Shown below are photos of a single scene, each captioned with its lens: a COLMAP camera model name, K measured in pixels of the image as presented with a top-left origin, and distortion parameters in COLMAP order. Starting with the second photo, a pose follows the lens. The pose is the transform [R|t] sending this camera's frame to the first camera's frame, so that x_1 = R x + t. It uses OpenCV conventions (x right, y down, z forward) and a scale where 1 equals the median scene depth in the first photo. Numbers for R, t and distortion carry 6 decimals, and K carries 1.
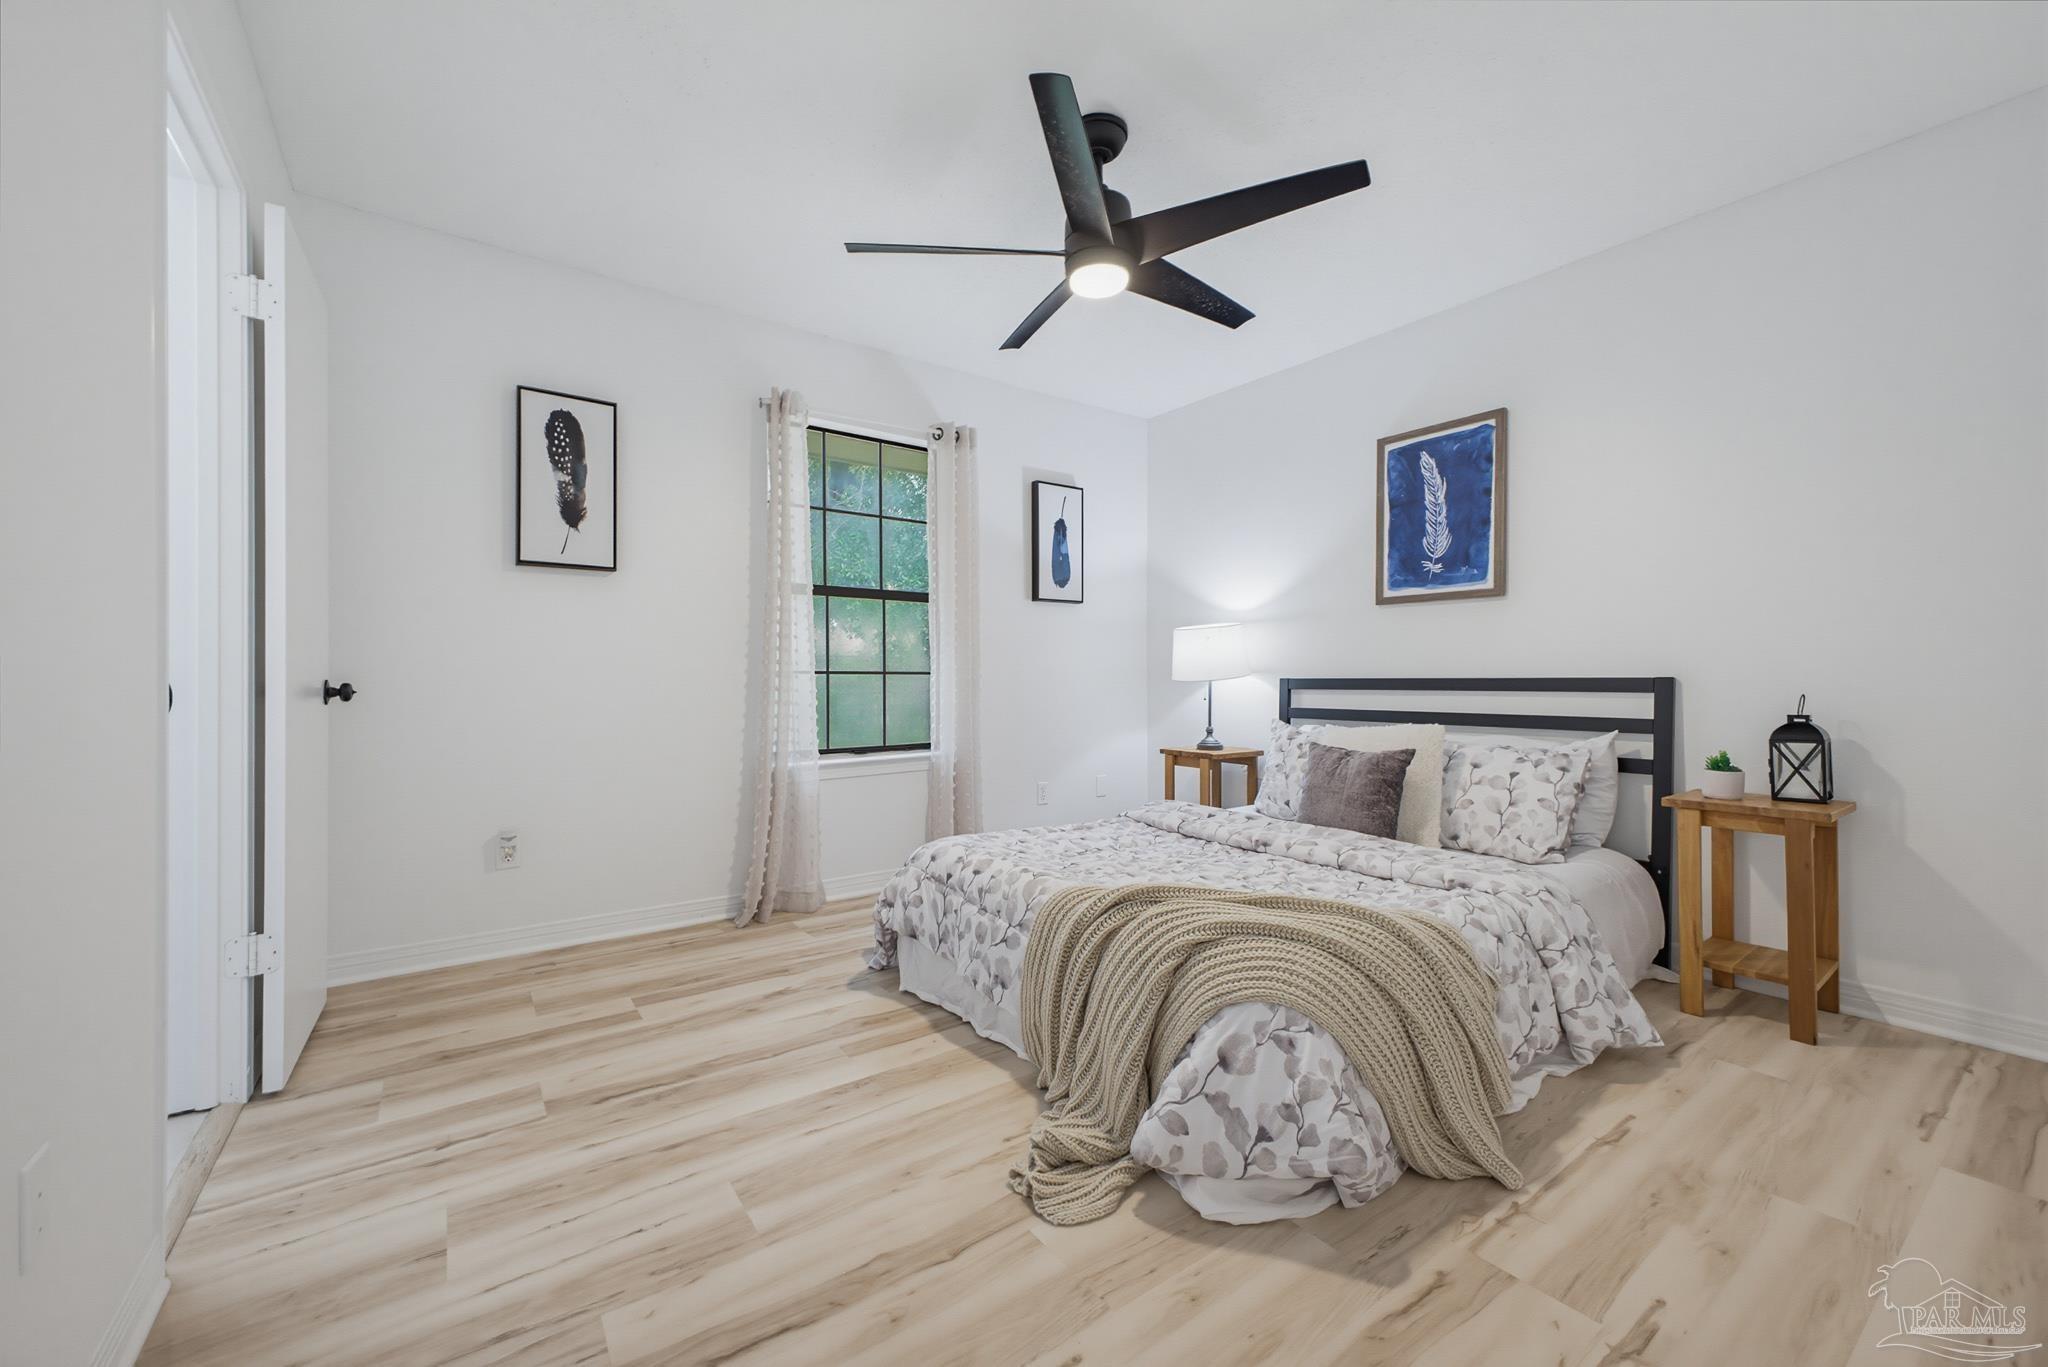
lens RADIAL K [[820.0, 0, 1019.2], [0, 820.0, 683.6], [0, 0, 1]] dist [0.023587, -0.000346]
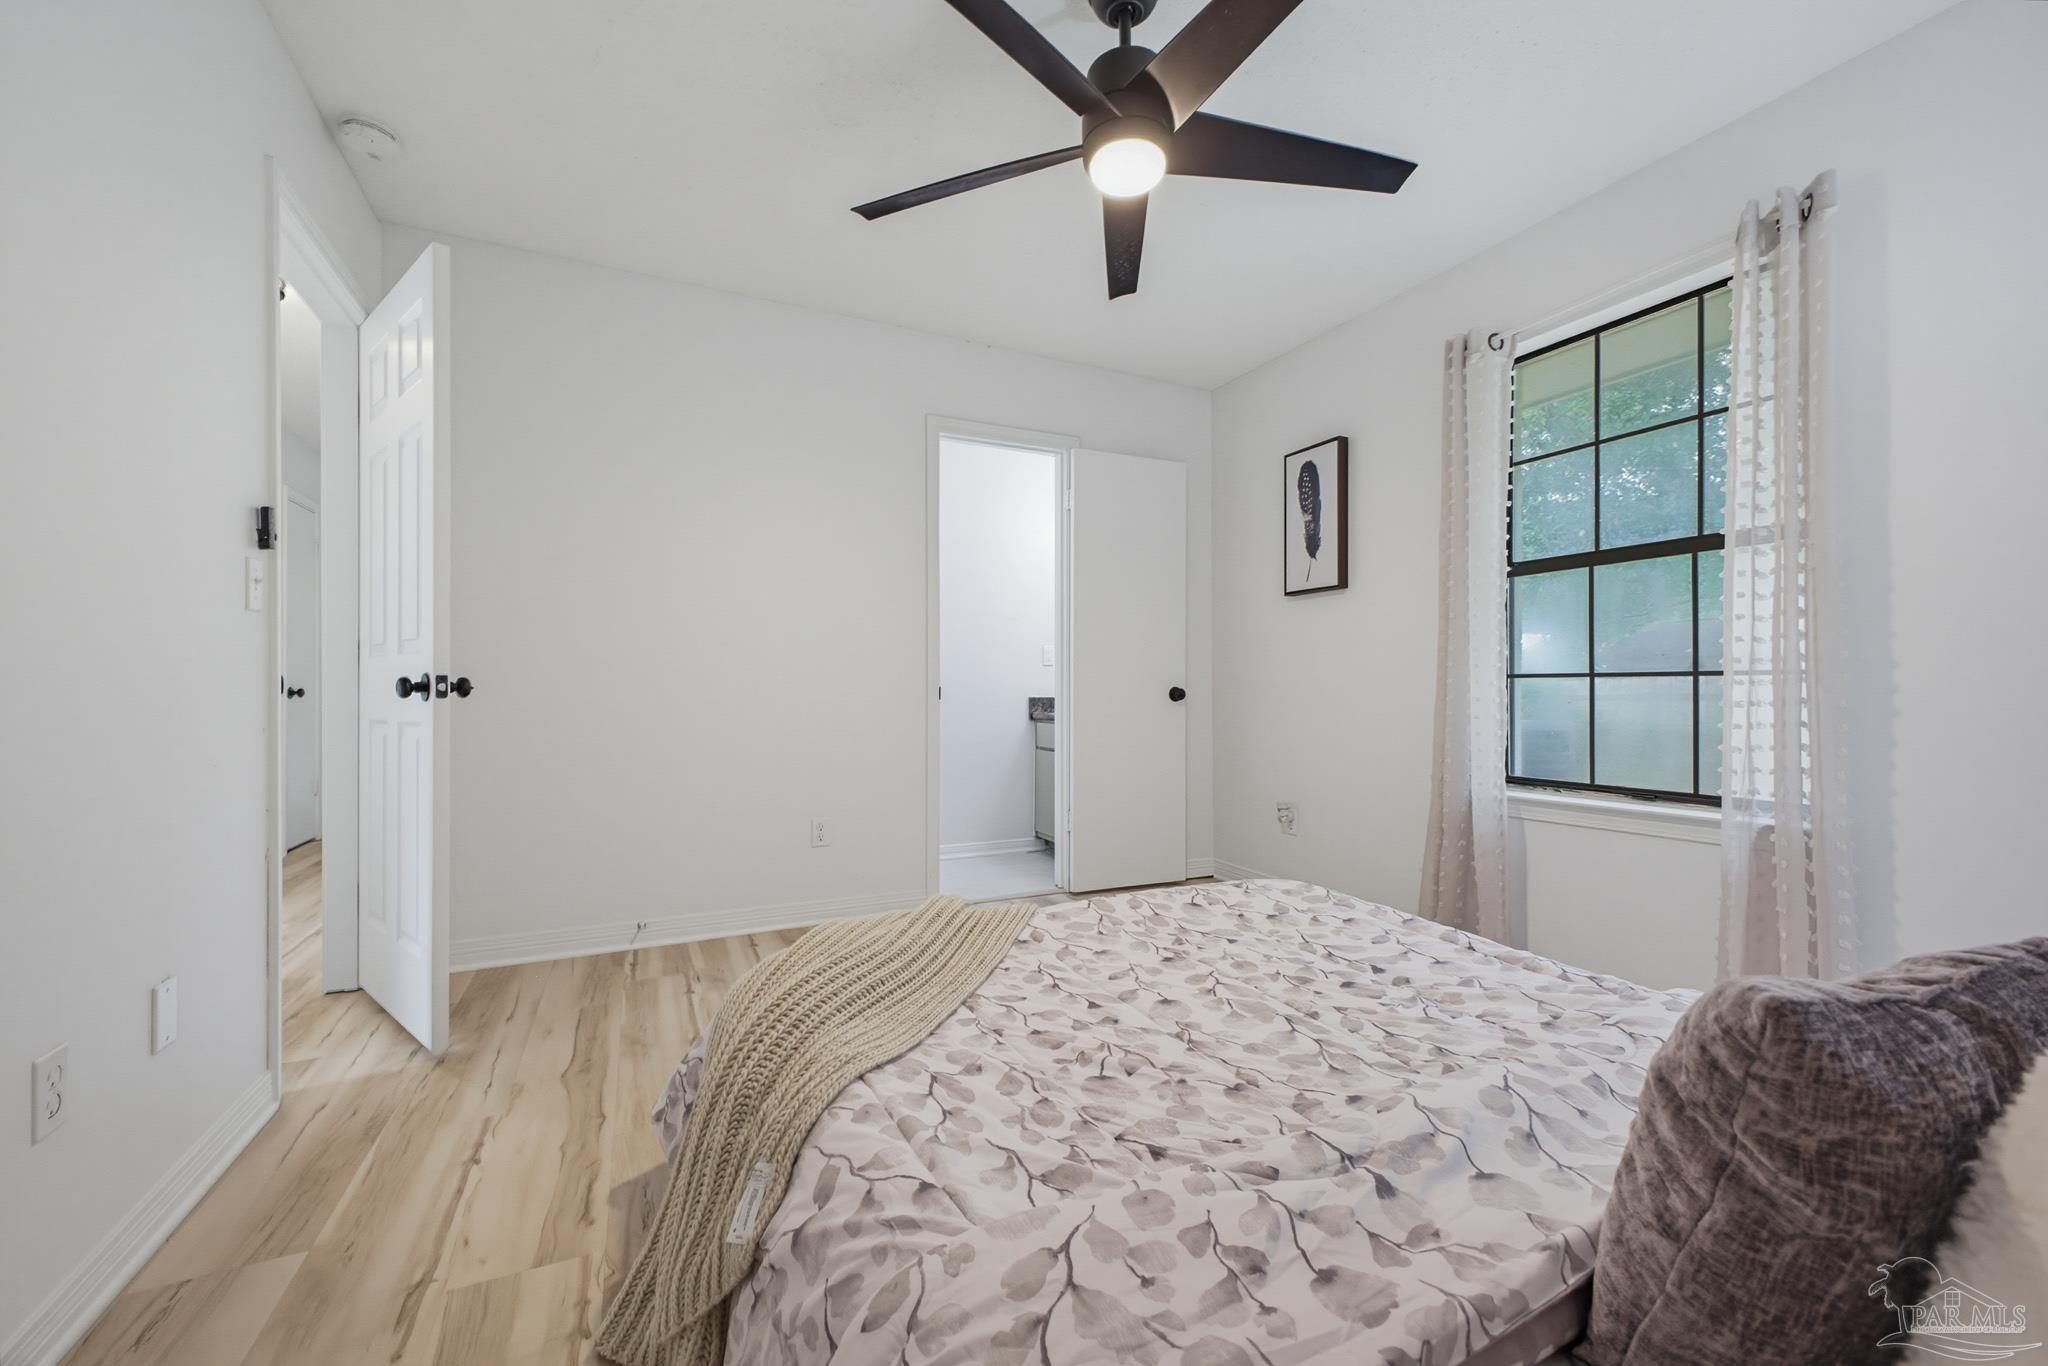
lens RADIAL K [[820.0, 0, 1019.2], [0, 820.0, 683.1], [0, 0, 1]] dist [0.023587, -0.000346]
pose [[-0.193288, -0.010569, -0.981085, 0.712383], [-0.007153, 0.999931, -0.009362, 0.003645], [0.981116, 0.005208, -0.193351, 0.849221]]
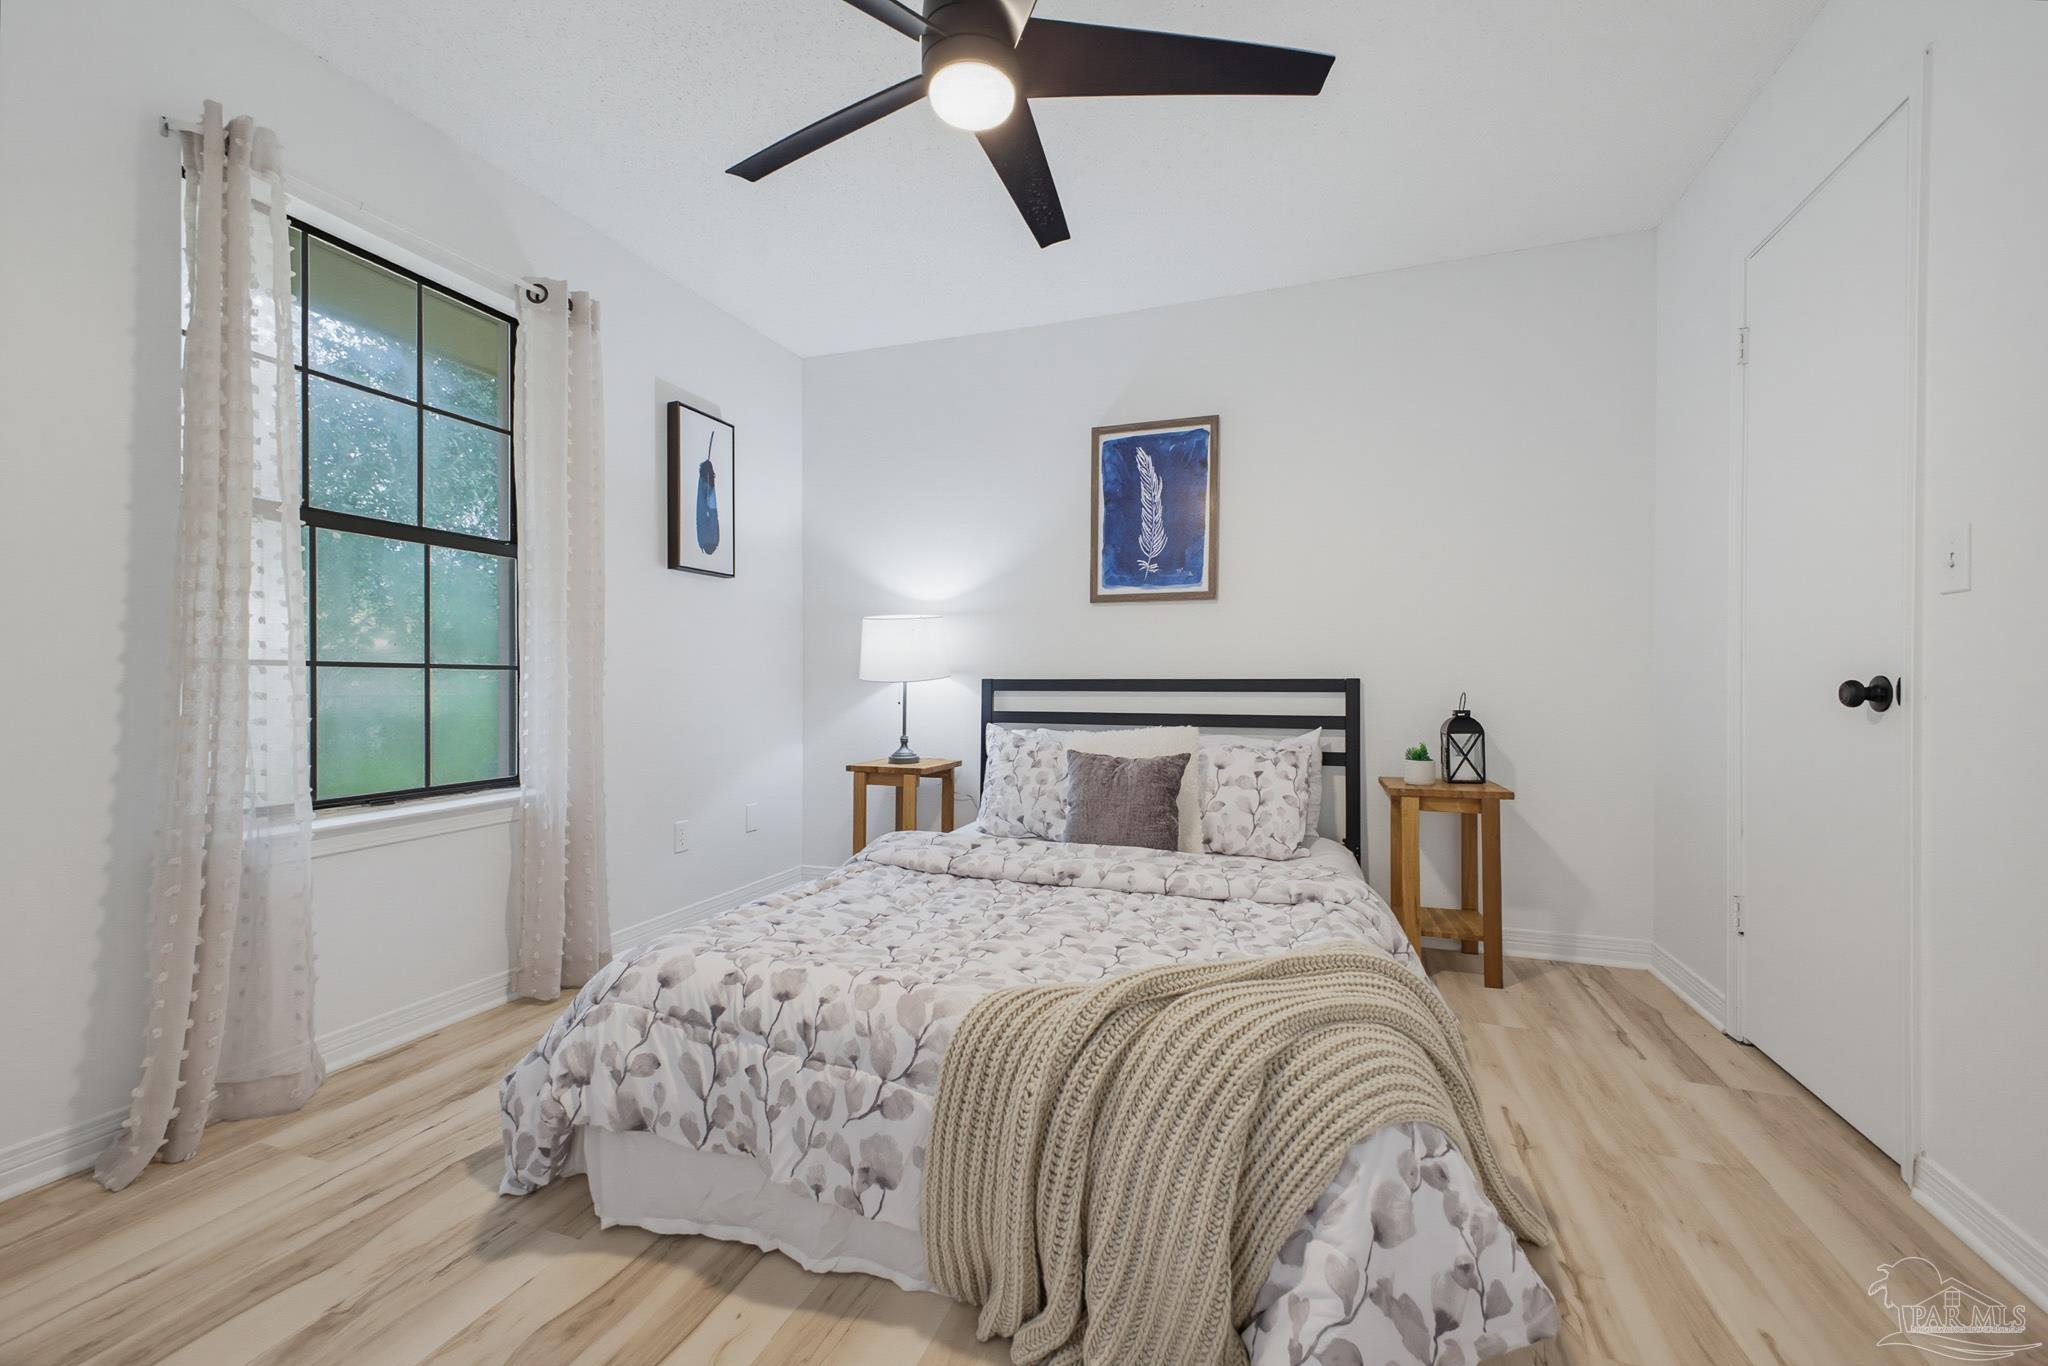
lens RADIAL K [[818.4, 0, 1029.2], [0, 818.4, 686.4], [0, 0, 1]] dist [0.020095, -0.009129]
pose [[0.811493, -0.000813, 0.584361, -0.216053], [-0.000383, 0.999998, 0.001923, 0.000404], [-0.584362, -0.001784, 0.811491, 0.337465]]
